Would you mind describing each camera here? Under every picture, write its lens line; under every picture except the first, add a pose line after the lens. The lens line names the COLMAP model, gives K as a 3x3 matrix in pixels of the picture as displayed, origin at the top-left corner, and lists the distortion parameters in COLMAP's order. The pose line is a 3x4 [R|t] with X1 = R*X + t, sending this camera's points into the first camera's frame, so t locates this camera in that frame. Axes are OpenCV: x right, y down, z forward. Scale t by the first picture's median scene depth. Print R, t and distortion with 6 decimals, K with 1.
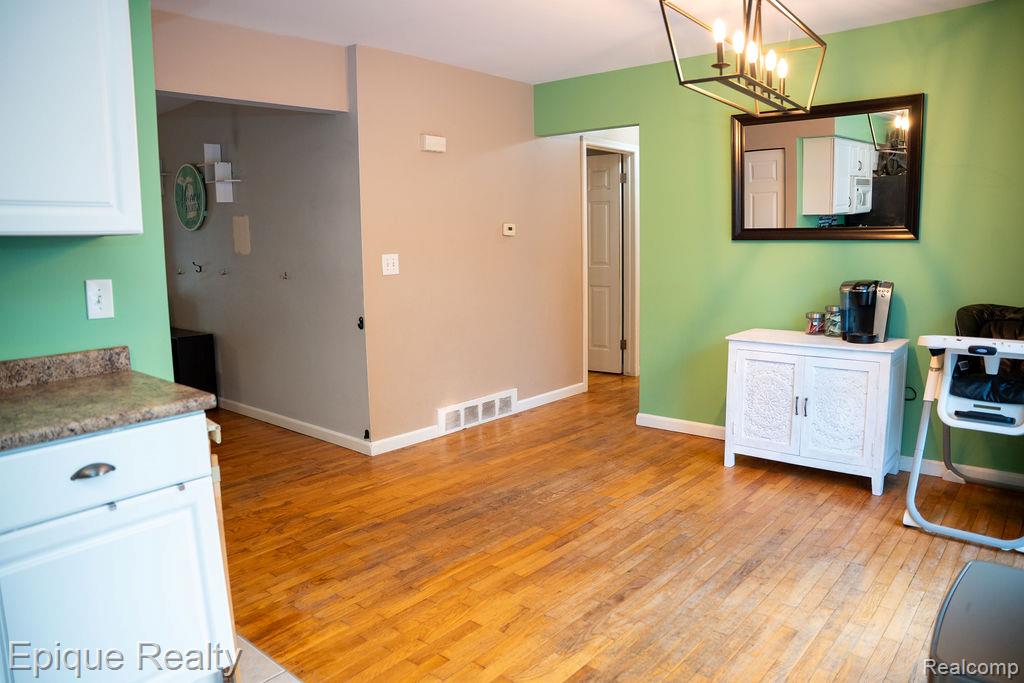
lens RADIAL K [[708.3, 0, 510.2], [0, 708.3, 349.0], [0, 0, 1]] dist [-0.170782, 0.122135]
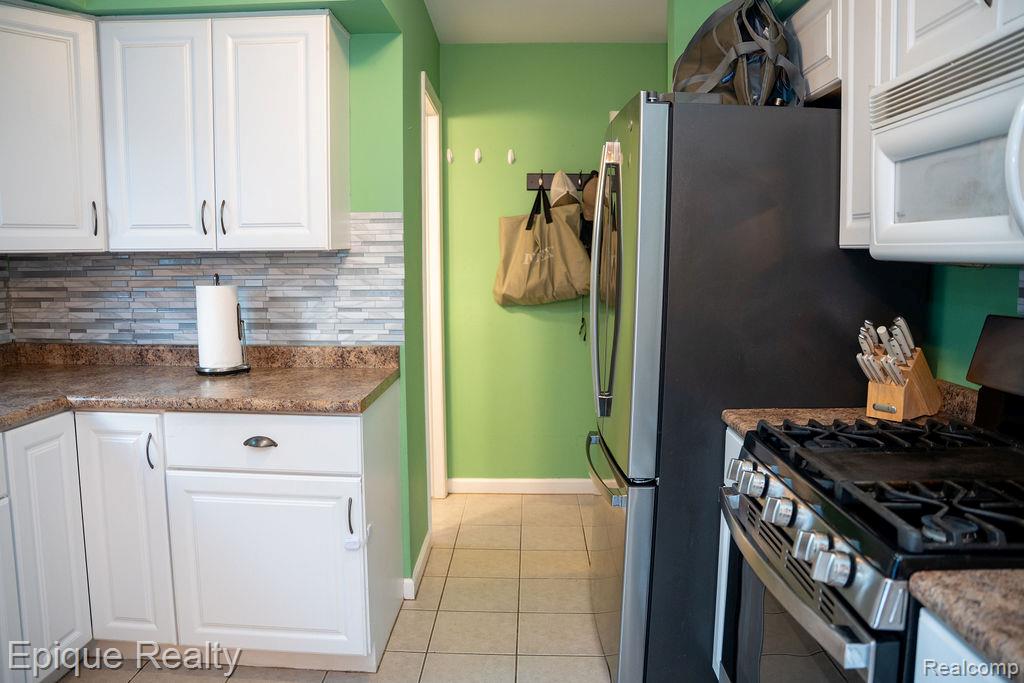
lens RADIAL K [[727.7, 0, 506.9], [0, 727.7, 348.4], [0, 0, 1]] dist [-0.180877, 0.128780]
pose [[0.626957, 0.120189, -0.769727, 0.842345], [-0.133442, 0.989993, 0.045892, -0.144570], [0.767540, 0.073942, 0.636722, 0.680094]]
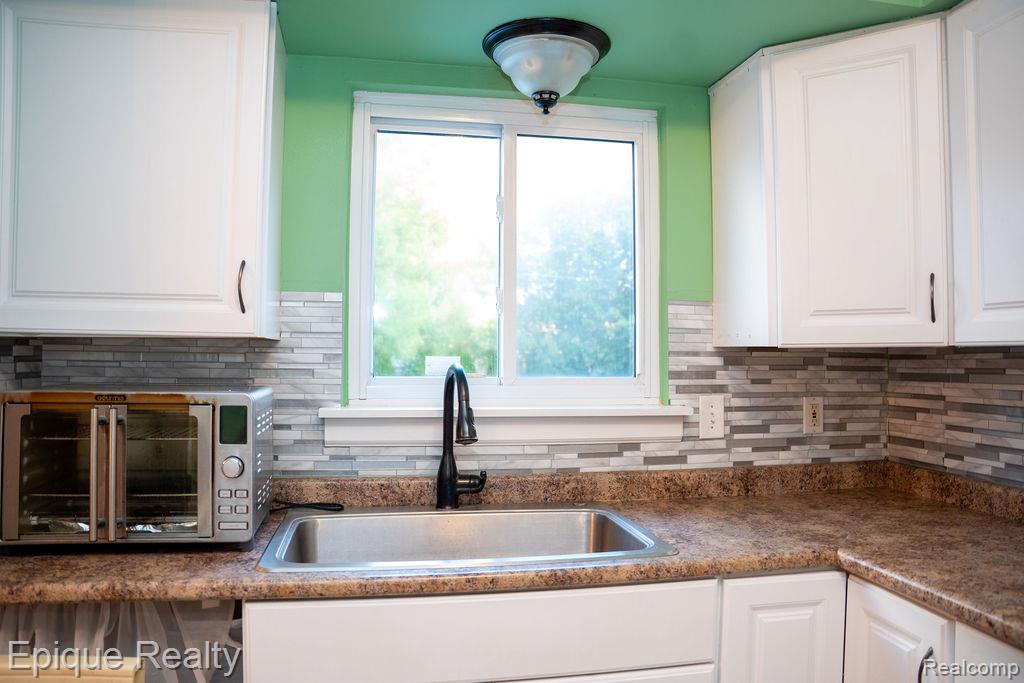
lens RADIAL K [[727.7, 0, 506.9], [0, 727.7, 348.4], [0, 0, 1]] dist [-0.180877, 0.128780]
pose [[-0.635257, 0.001554, -0.772299, 0.437514], [-0.114265, 0.988803, 0.095979, -0.175726], [0.763801, 0.149218, -0.627967, 0.987966]]
